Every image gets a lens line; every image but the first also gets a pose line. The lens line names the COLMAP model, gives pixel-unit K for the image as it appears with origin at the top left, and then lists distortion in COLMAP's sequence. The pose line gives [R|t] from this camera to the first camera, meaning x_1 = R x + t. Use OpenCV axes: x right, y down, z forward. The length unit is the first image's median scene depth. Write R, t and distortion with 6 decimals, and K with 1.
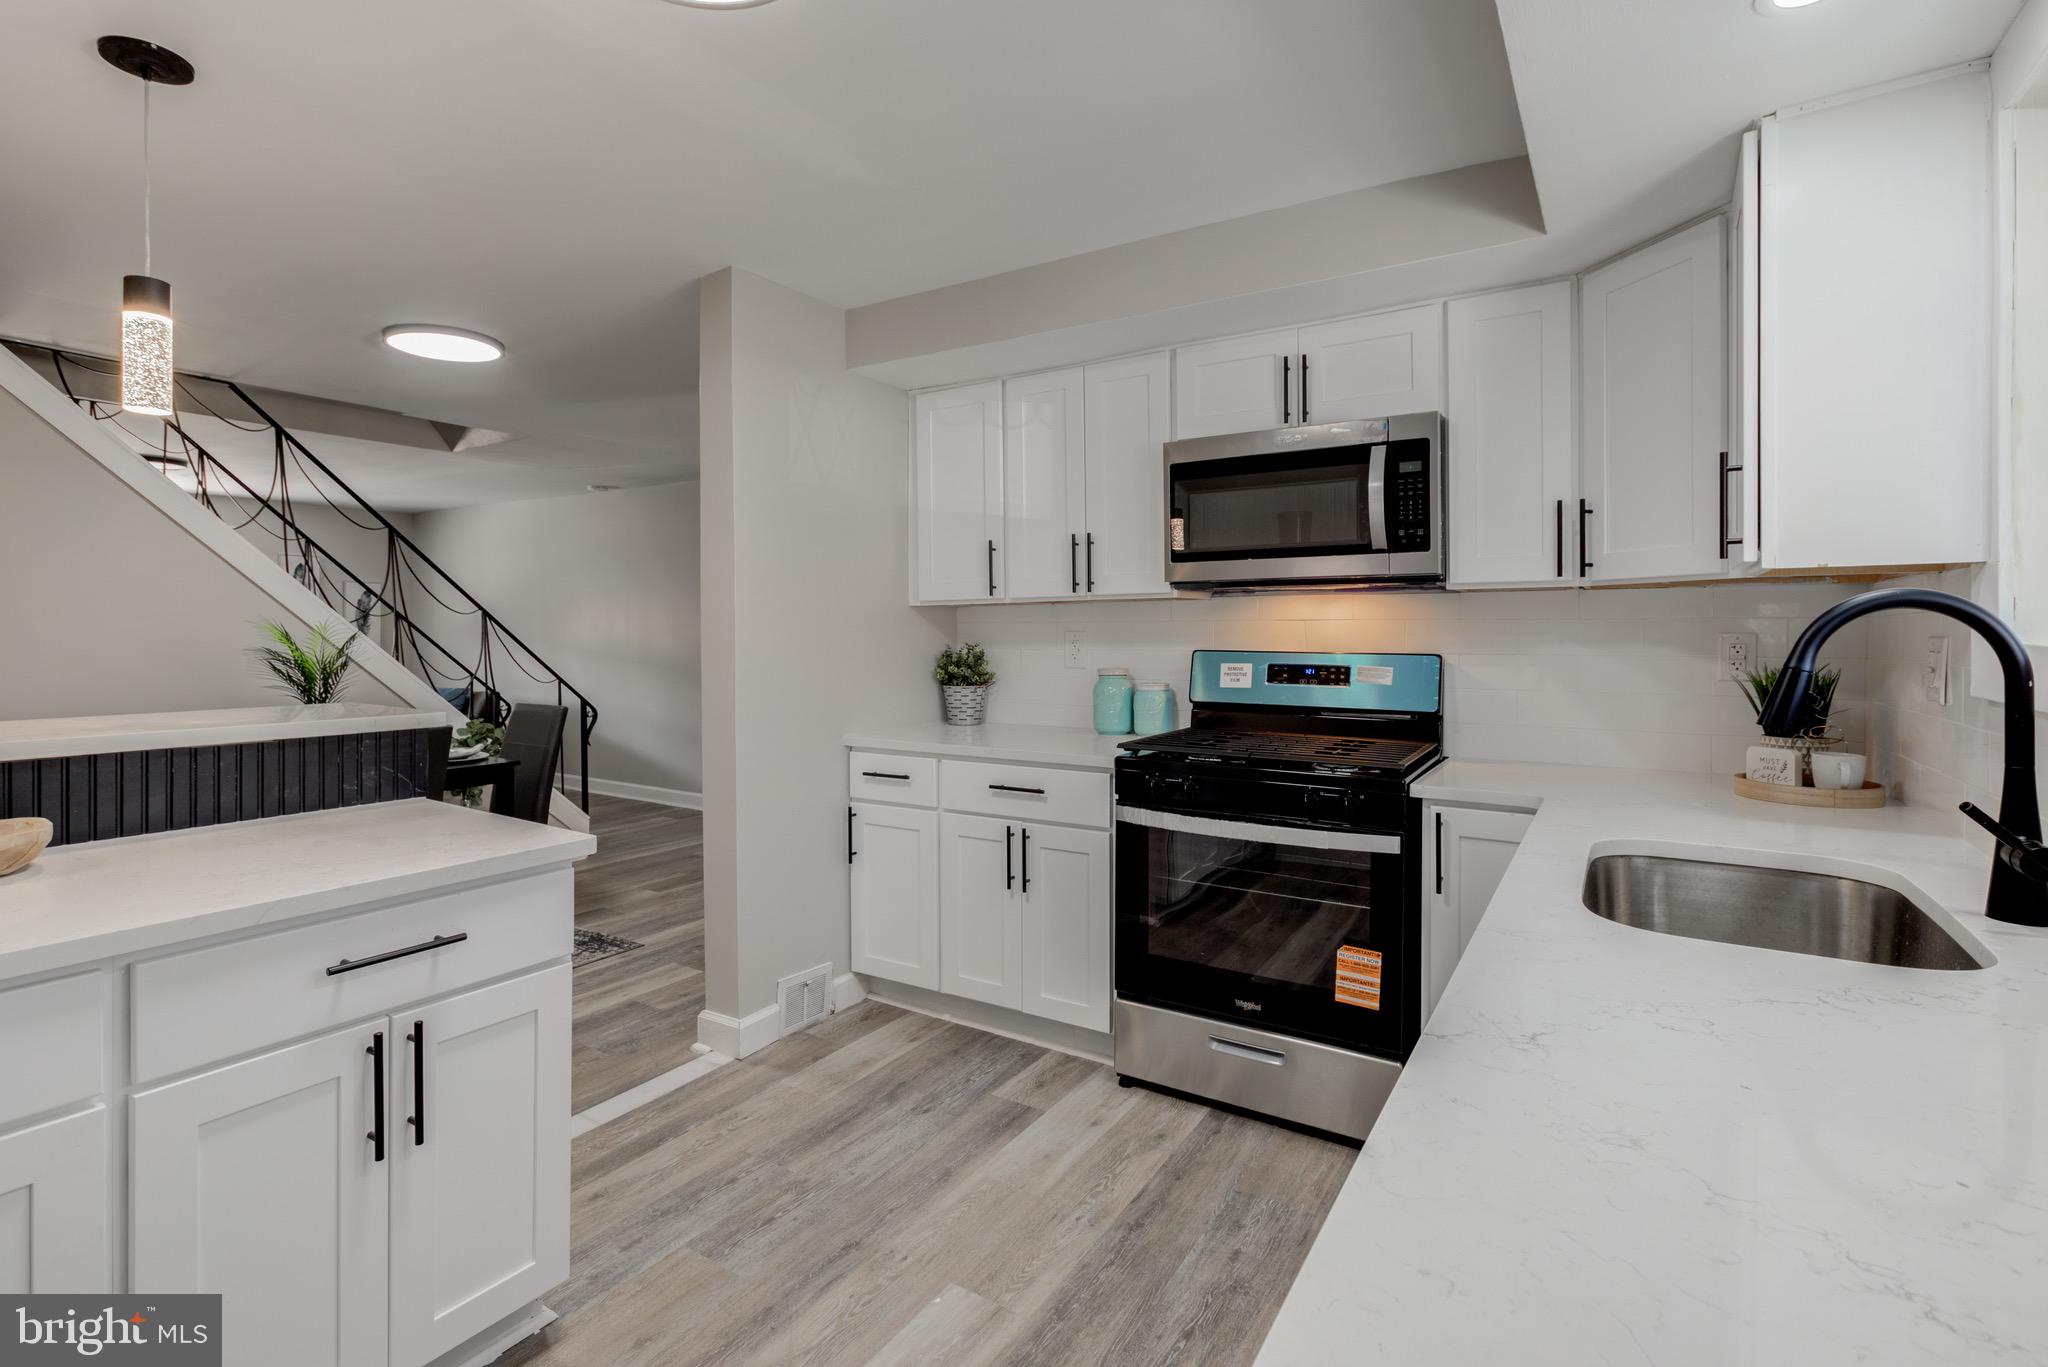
lens RADIAL K [[958.2, 0, 1027.0], [0, 958.2, 646.9], [0, 0, 1]] dist [-0.002356, 0.000621]
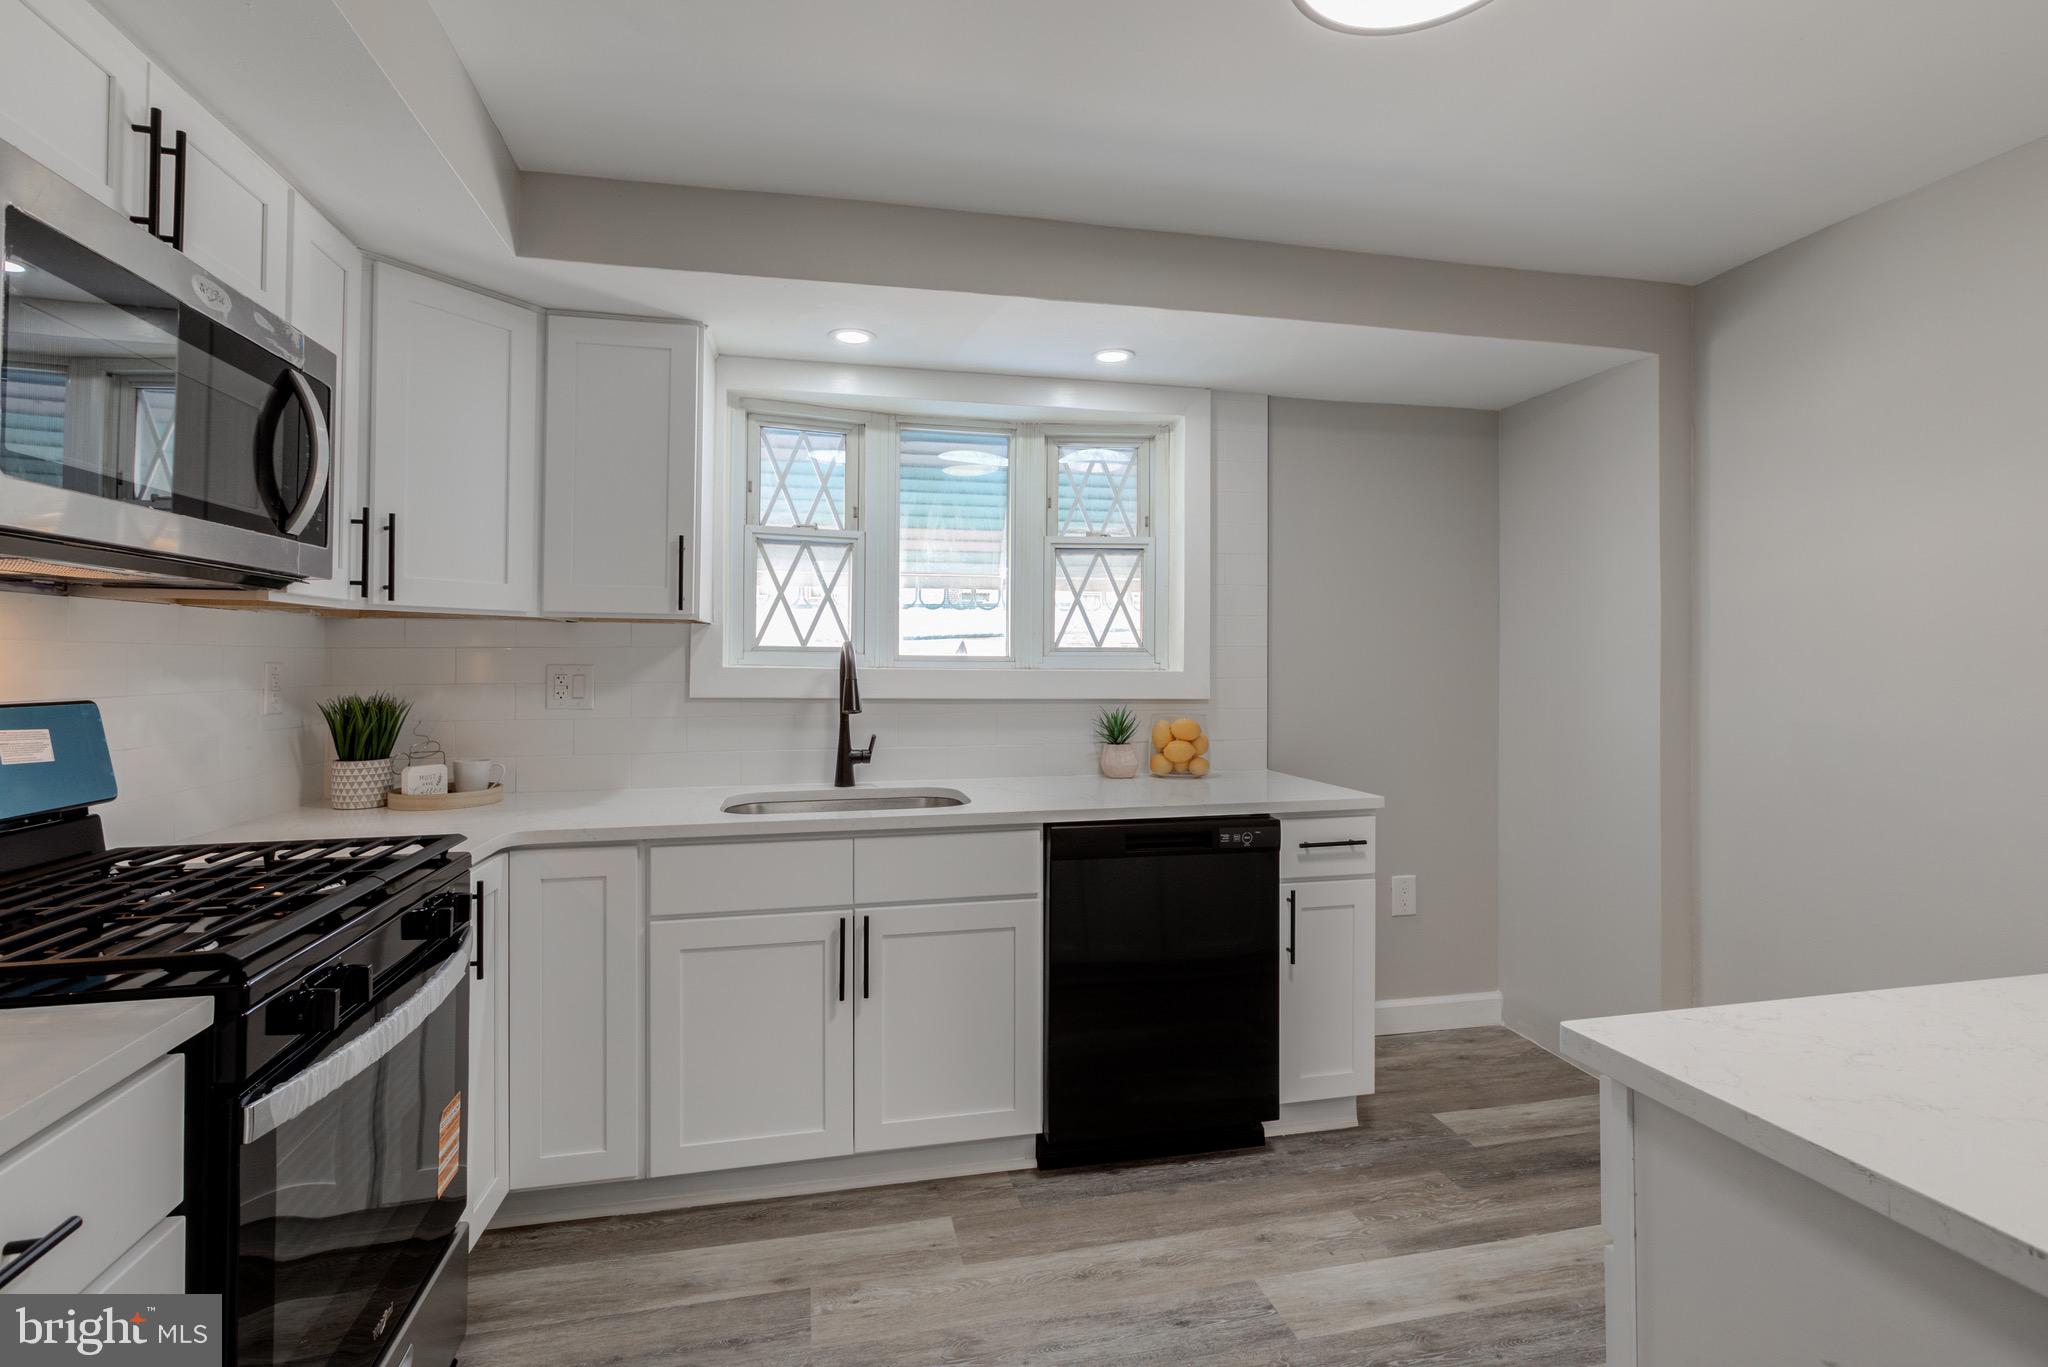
lens RADIAL K [[958.2, 0, 1027.0], [0, 958.2, 646.9], [0, 0, 1]] dist [-0.002356, 0.000621]
pose [[-0.700174, 0.007190, 0.713936, -0.420532], [0.014160, 0.999892, 0.003817, -0.020949], [-0.713832, 0.012781, -0.700200, 1.049654]]
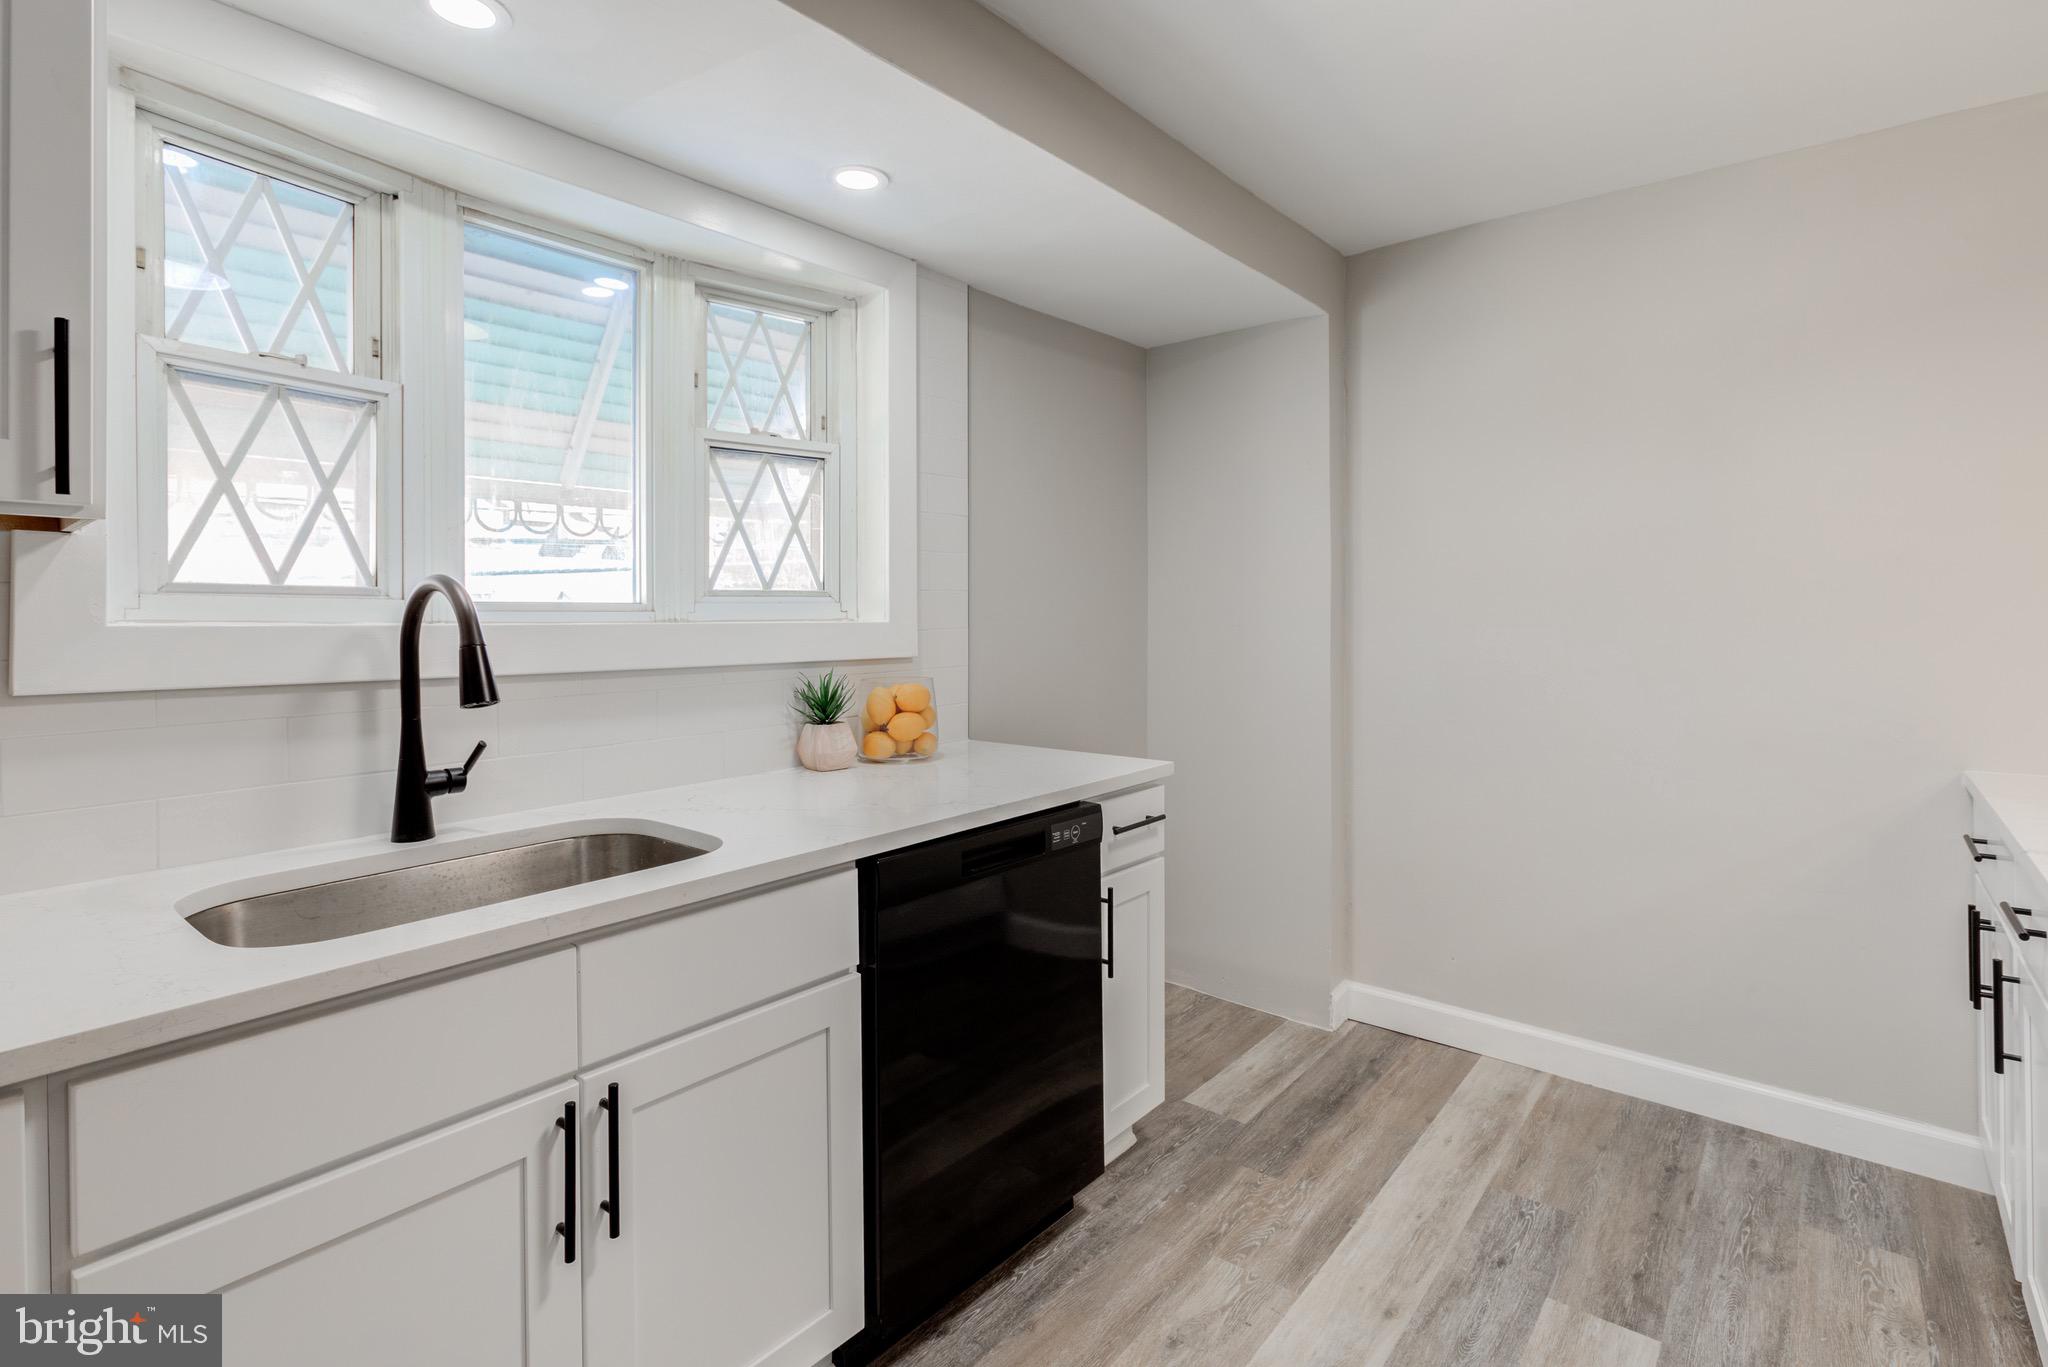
lens RADIAL K [[976.7, 0, 1030.0], [0, 976.7, 611.6], [0, 0, 1]] dist [-0.015490, 0.008040]
pose [[-0.991001, 0.002813, 0.133824, 0.030324], [0.006420, 0.999627, 0.026527, -0.017072], [-0.133700, 0.027148, -0.990650, 0.984044]]
